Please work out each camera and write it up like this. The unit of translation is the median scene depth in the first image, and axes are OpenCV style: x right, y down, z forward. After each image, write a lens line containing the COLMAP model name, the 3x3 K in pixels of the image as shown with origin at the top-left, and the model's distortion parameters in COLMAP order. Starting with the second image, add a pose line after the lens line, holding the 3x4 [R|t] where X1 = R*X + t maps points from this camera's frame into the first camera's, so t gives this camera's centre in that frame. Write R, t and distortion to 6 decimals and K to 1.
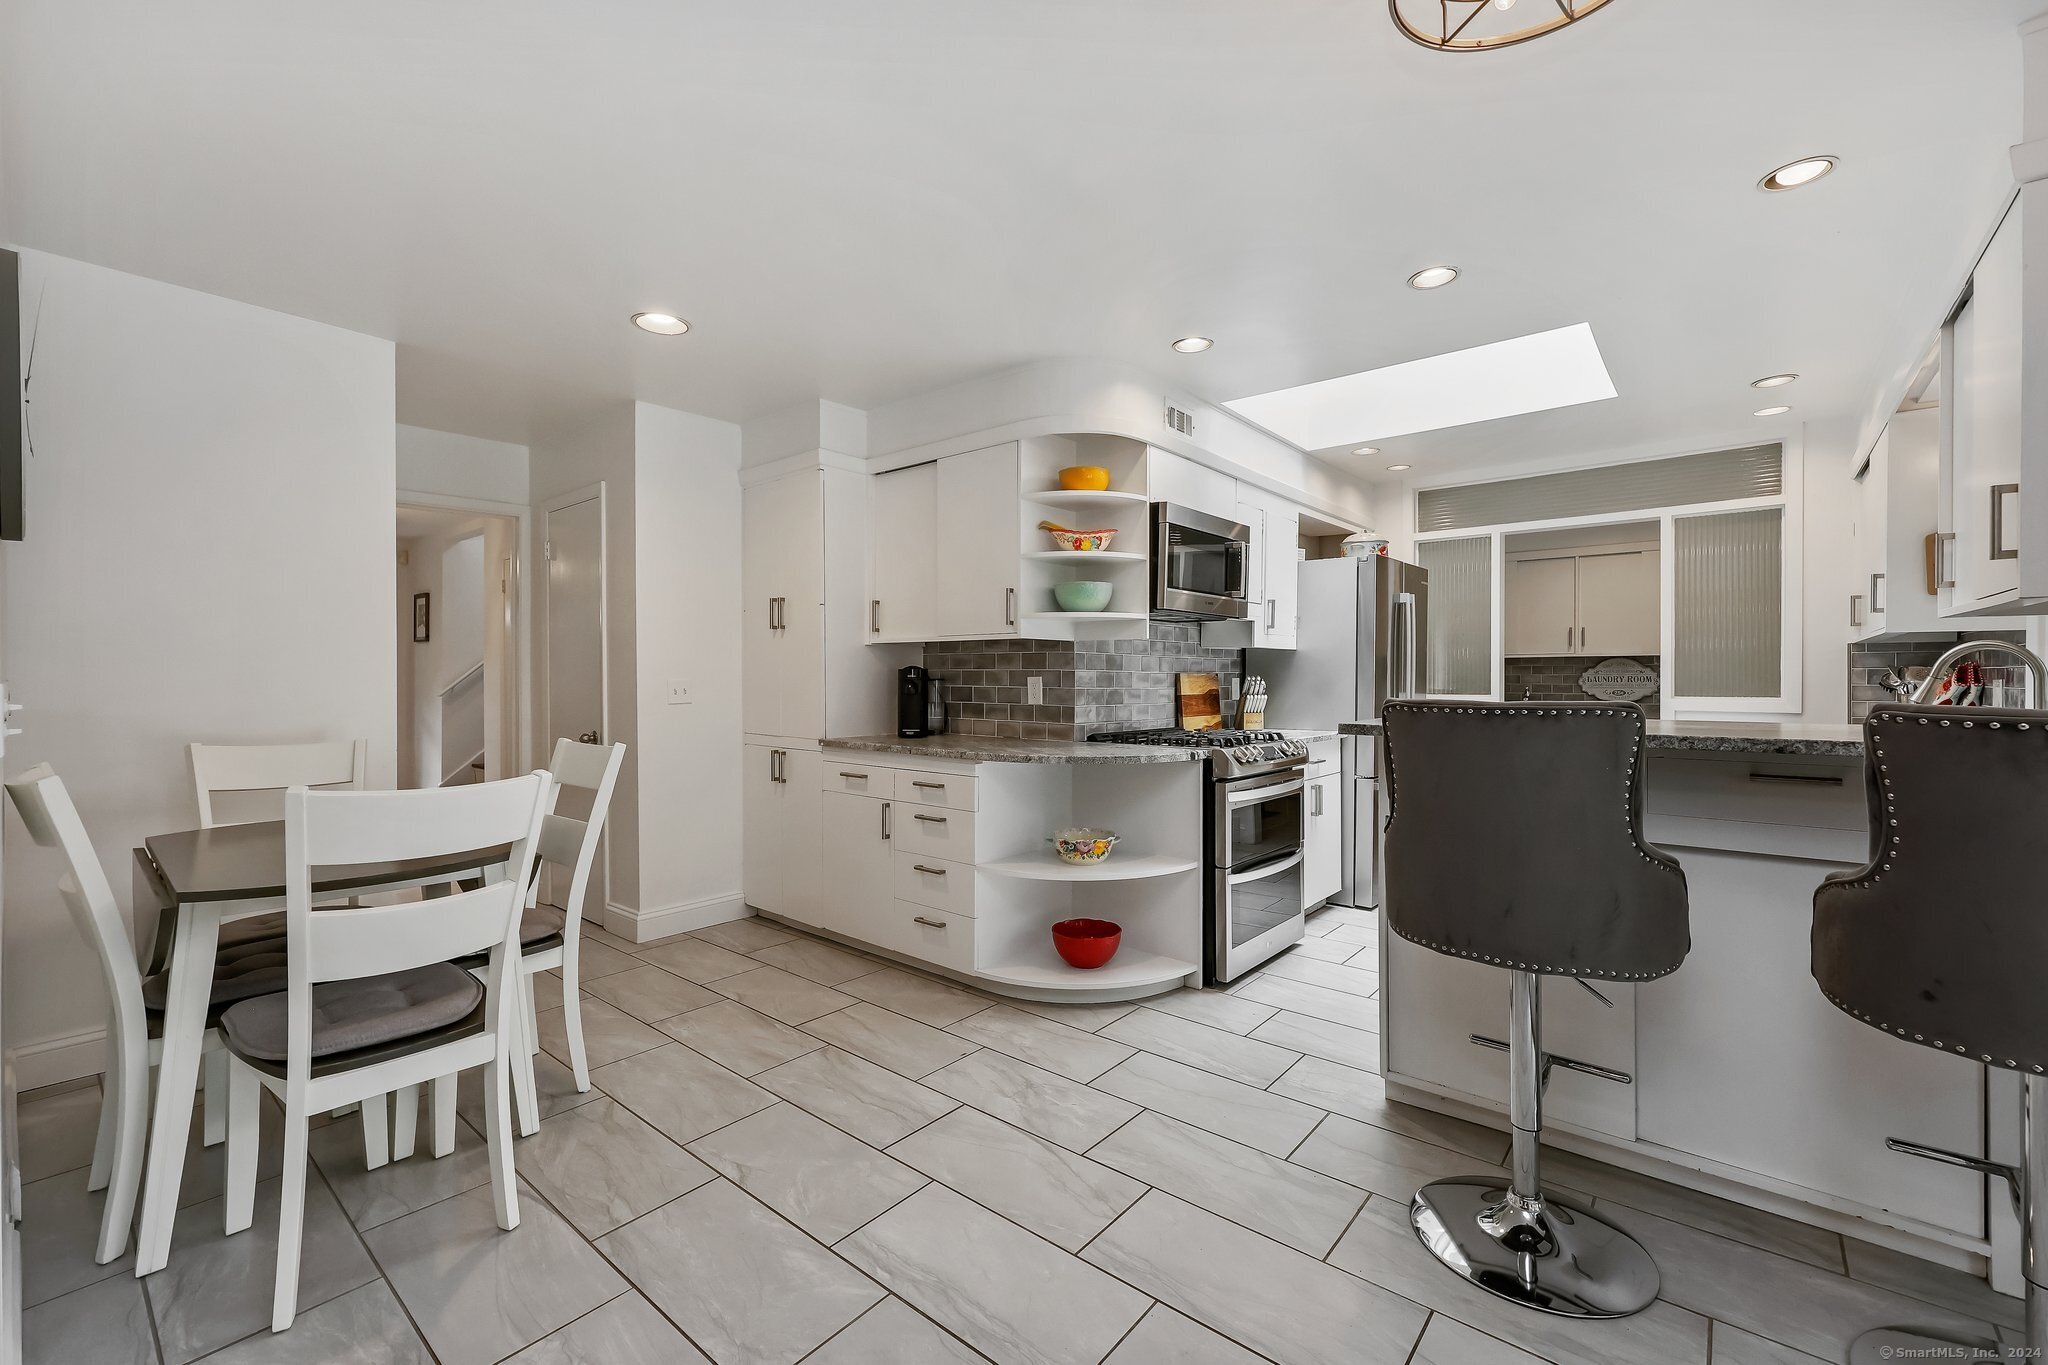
lens RADIAL K [[843.1, 0, 1024.3], [0, 843.1, 682.9], [0, 0, 1]] dist [0.000805, 0.000596]
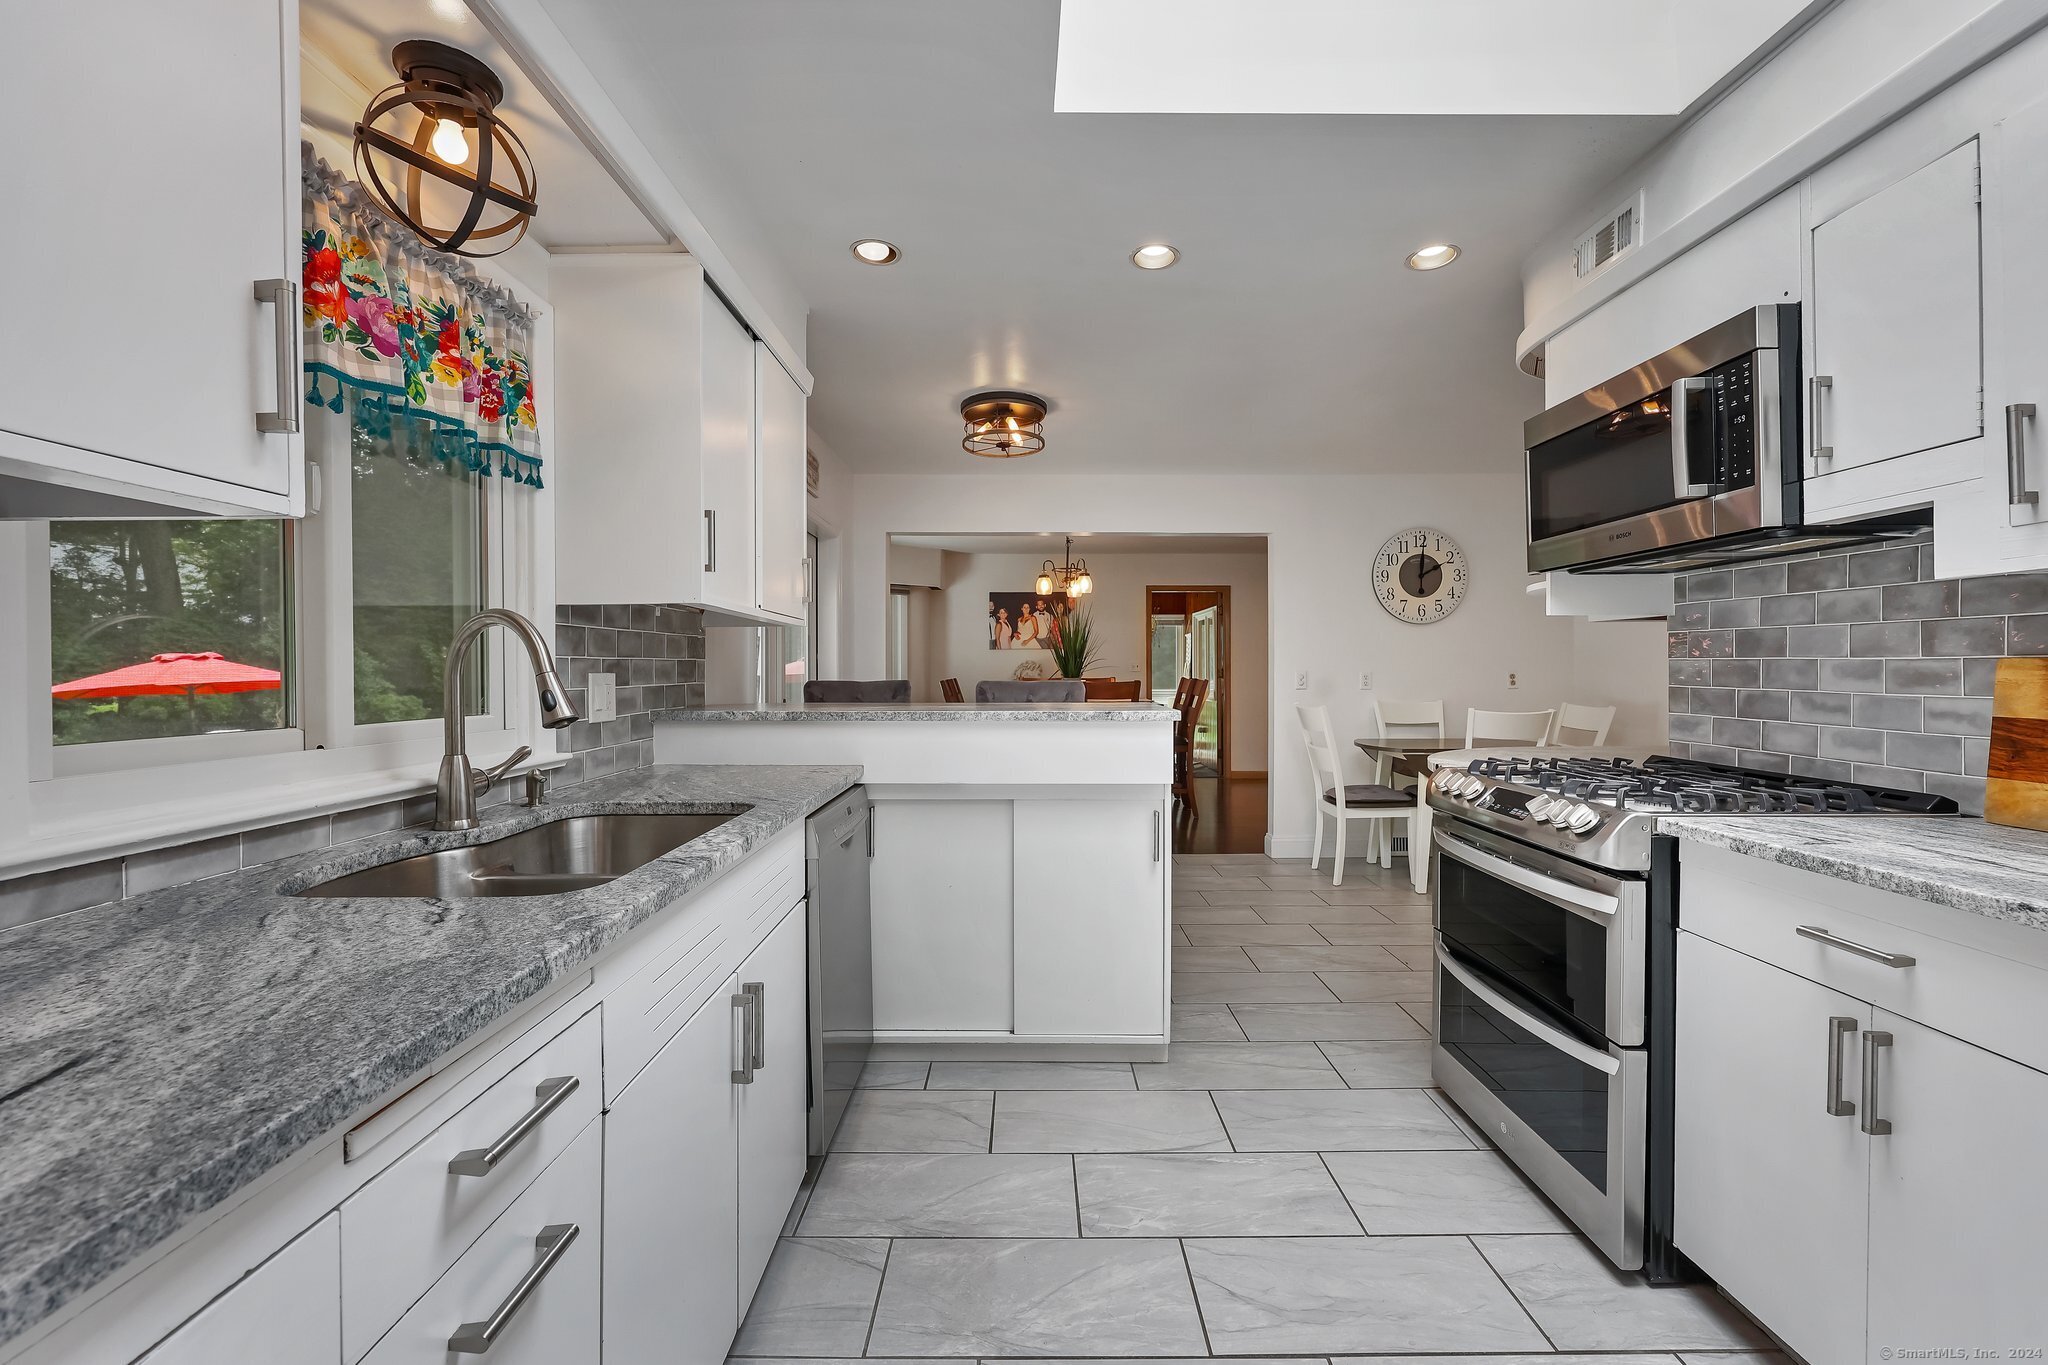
lens RADIAL K [[843.1, 0, 1024.0], [0, 843.1, 671.8], [0, 0, 1]] dist [0.000805, 0.000596]
pose [[-0.769148, 0.002315, -0.639067, 0.920760], [-0.003250, 0.999966, 0.007534, -0.008472], [0.639063, 0.007871, -0.769114, 1.242104]]
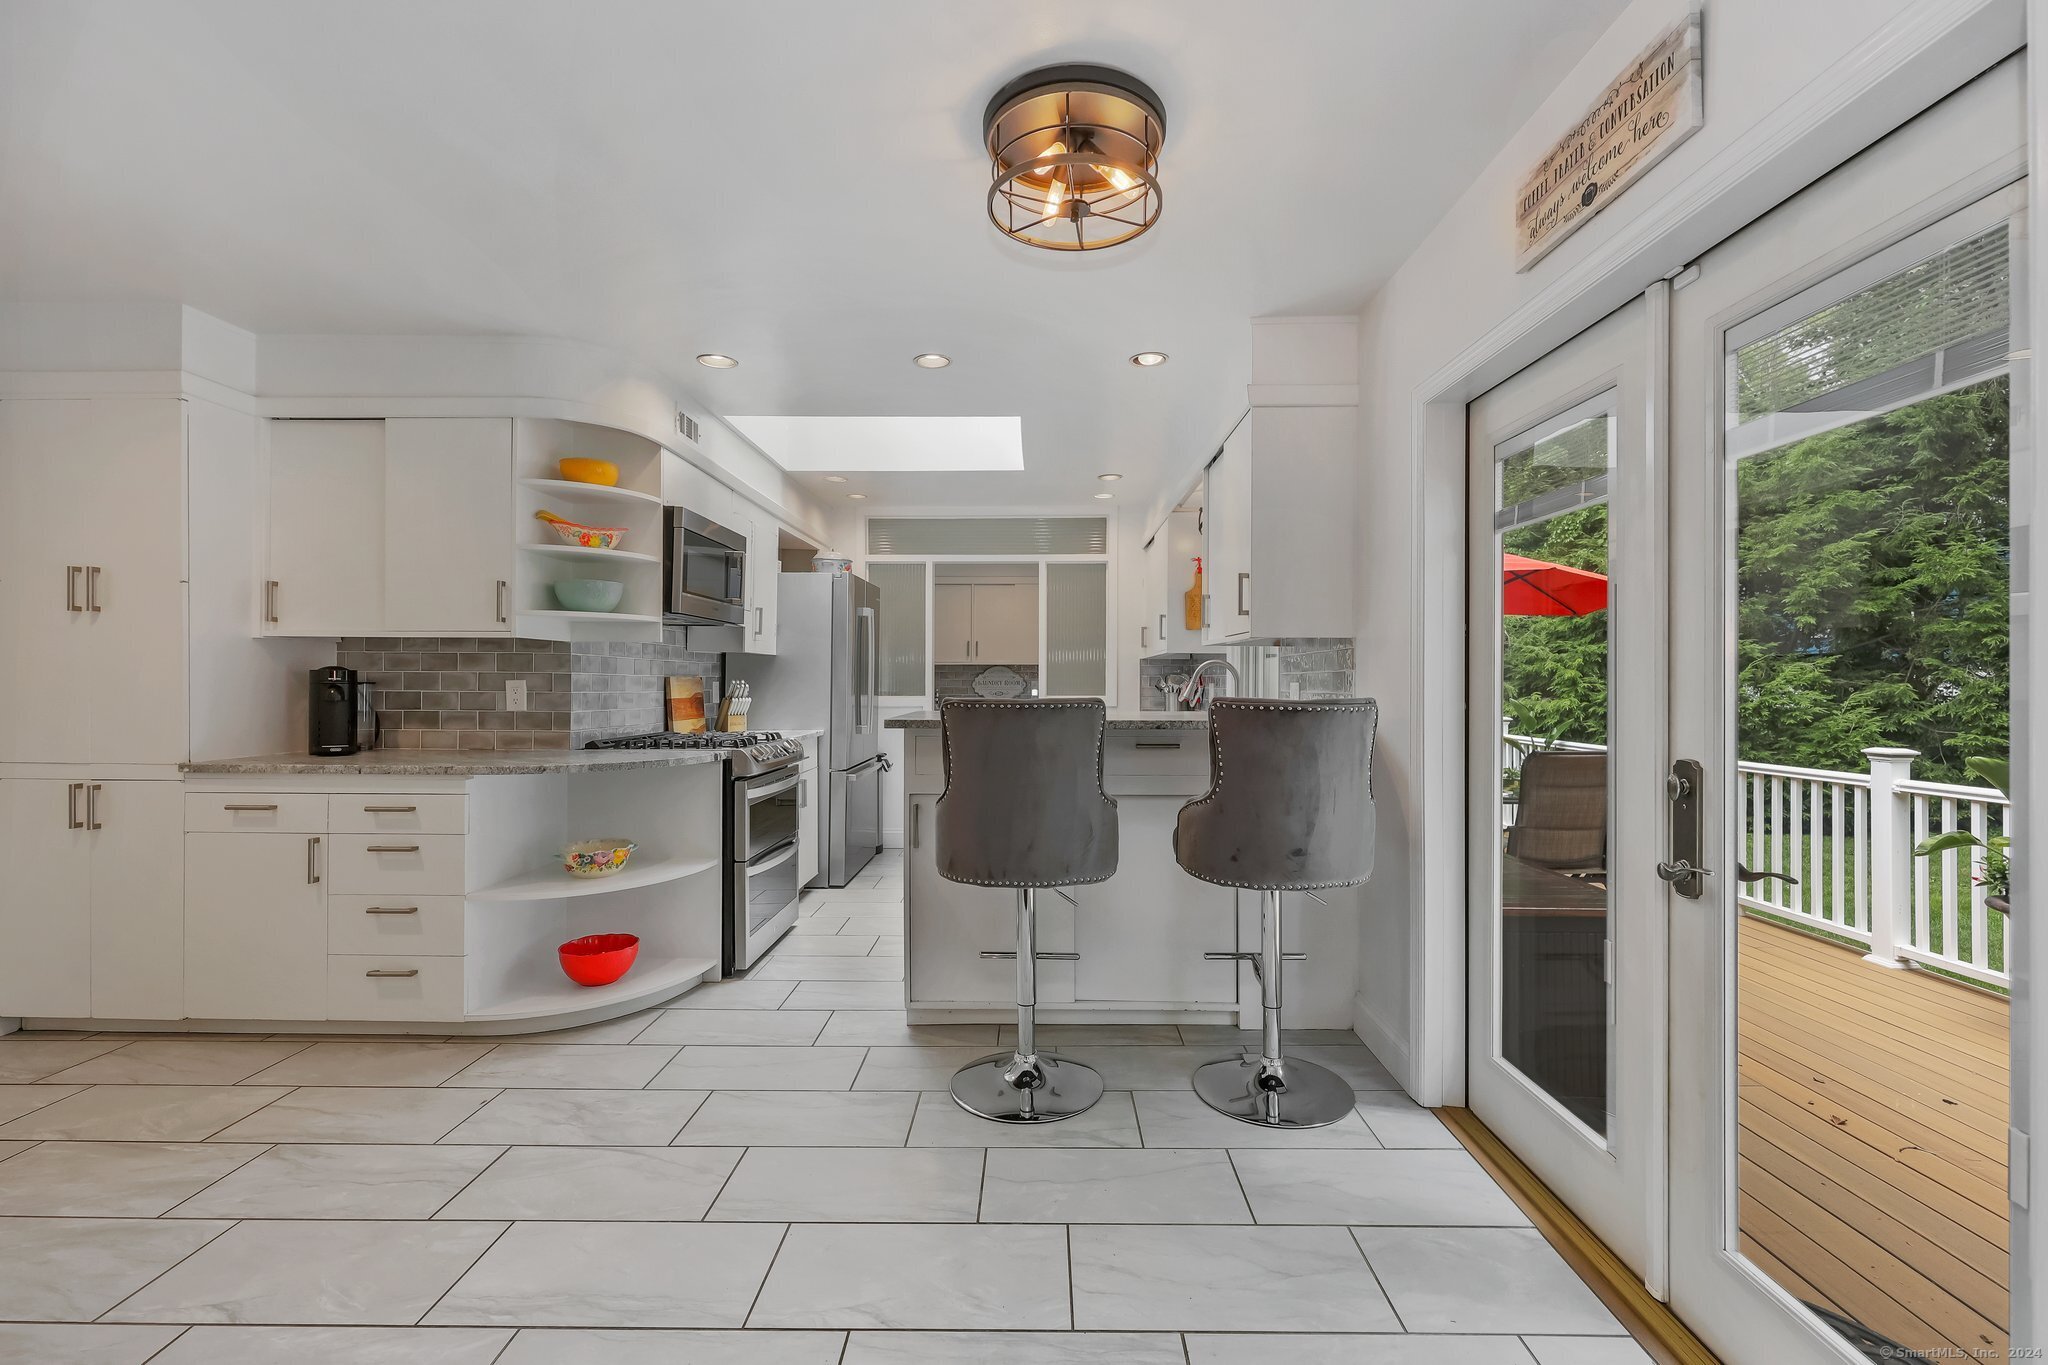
lens RADIAL K [[843.1, 0, 1023.5], [0, 843.1, 686.8], [0, 0, 1]] dist [0.000805, 0.000596]
pose [[0.783099, -0.002617, 0.621891, -0.138711], [0.002272, 0.999997, 0.001348, -0.000003], [-0.621893, 0.000357, 0.783102, -0.044694]]
